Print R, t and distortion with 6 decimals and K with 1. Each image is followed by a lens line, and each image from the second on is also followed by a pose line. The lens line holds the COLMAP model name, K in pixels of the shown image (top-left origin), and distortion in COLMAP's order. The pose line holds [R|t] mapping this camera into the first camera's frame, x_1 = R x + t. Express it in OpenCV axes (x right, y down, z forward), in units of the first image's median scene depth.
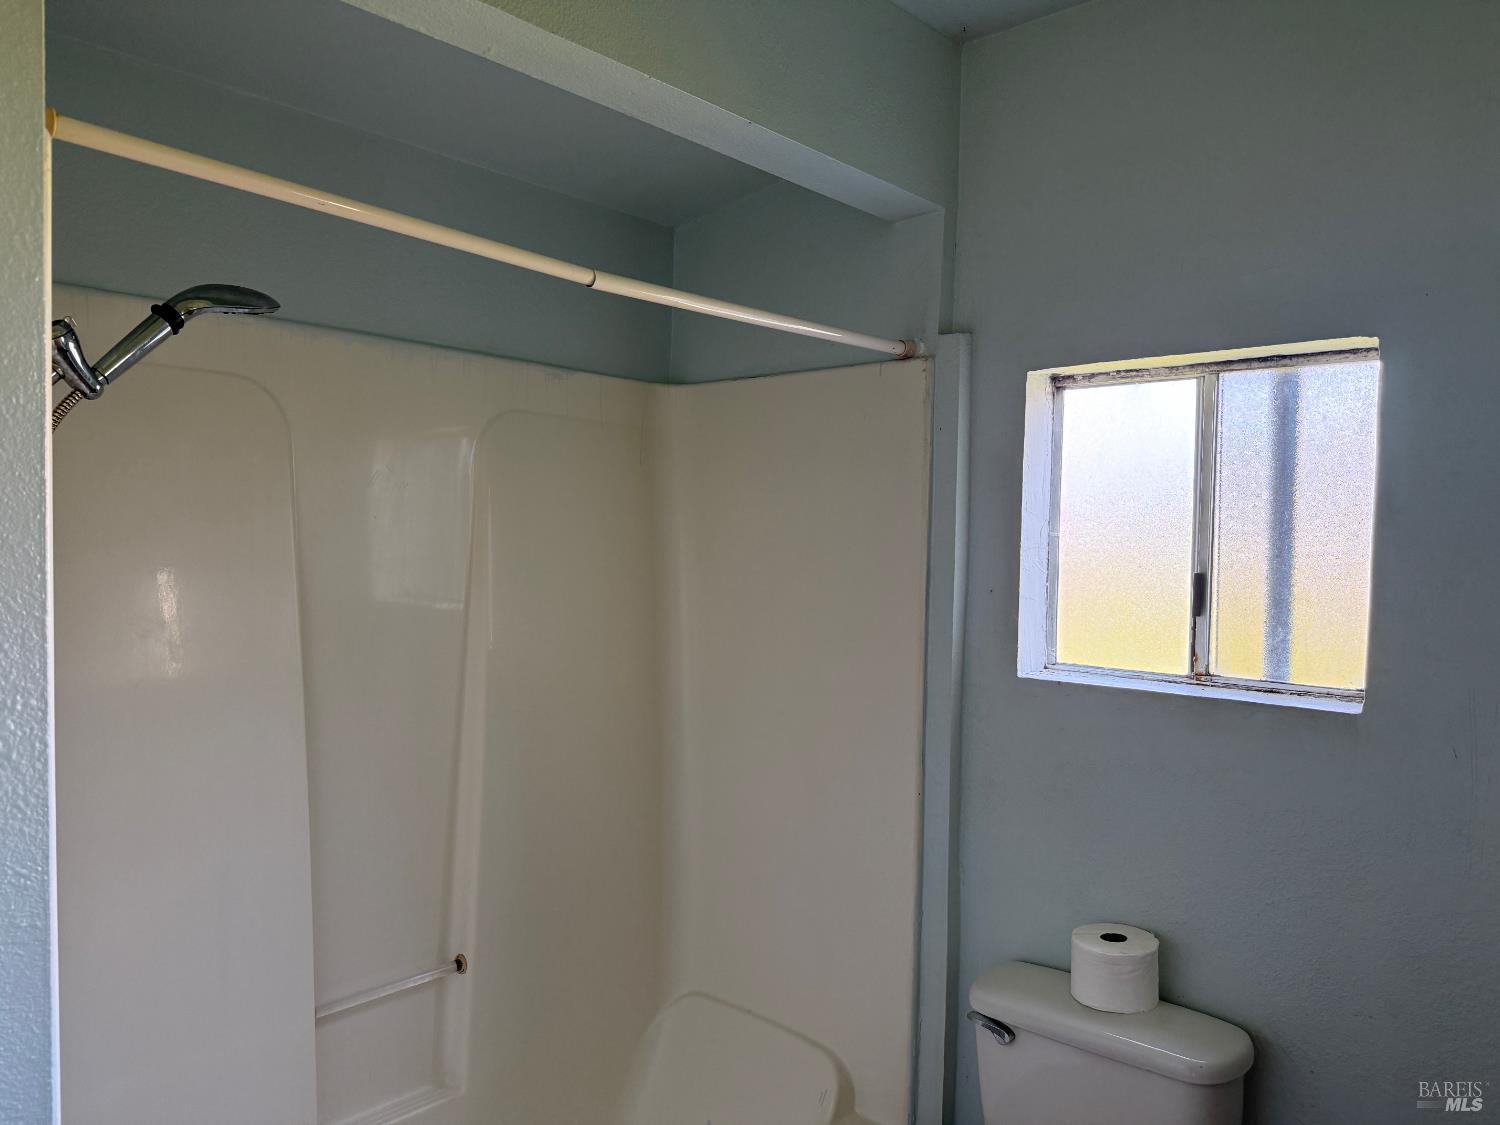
lens RADIAL K [[1033.0, 0, 748.3], [0, 1033.0, 565.9], [0, 0, 1]] dist [-0.001413, -0.001112]
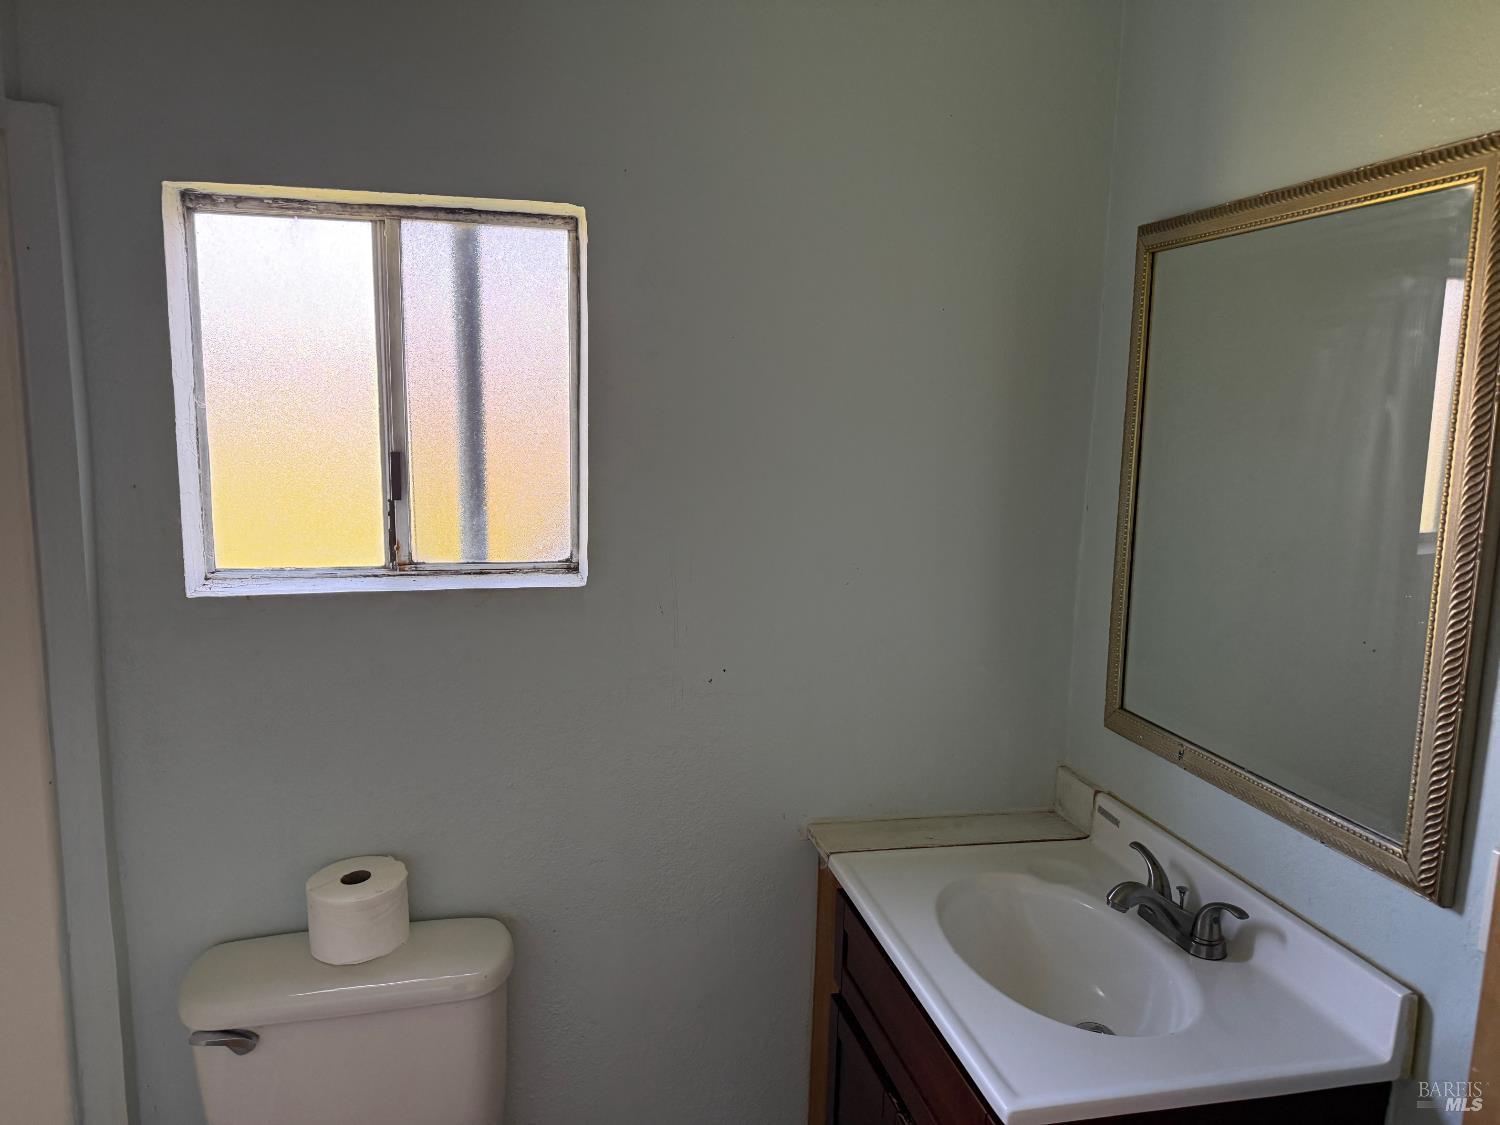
lens RADIAL K [[1033.0, 0, 748.3], [0, 1033.0, 565.9], [0, 0, 1]] dist [-0.001413, -0.001112]
pose [[0.574018, -0.132752, 0.808010, -0.118249], [0.016812, 0.988474, 0.150457, -0.023753], [-0.818670, -0.072781, 0.569634, 0.240805]]
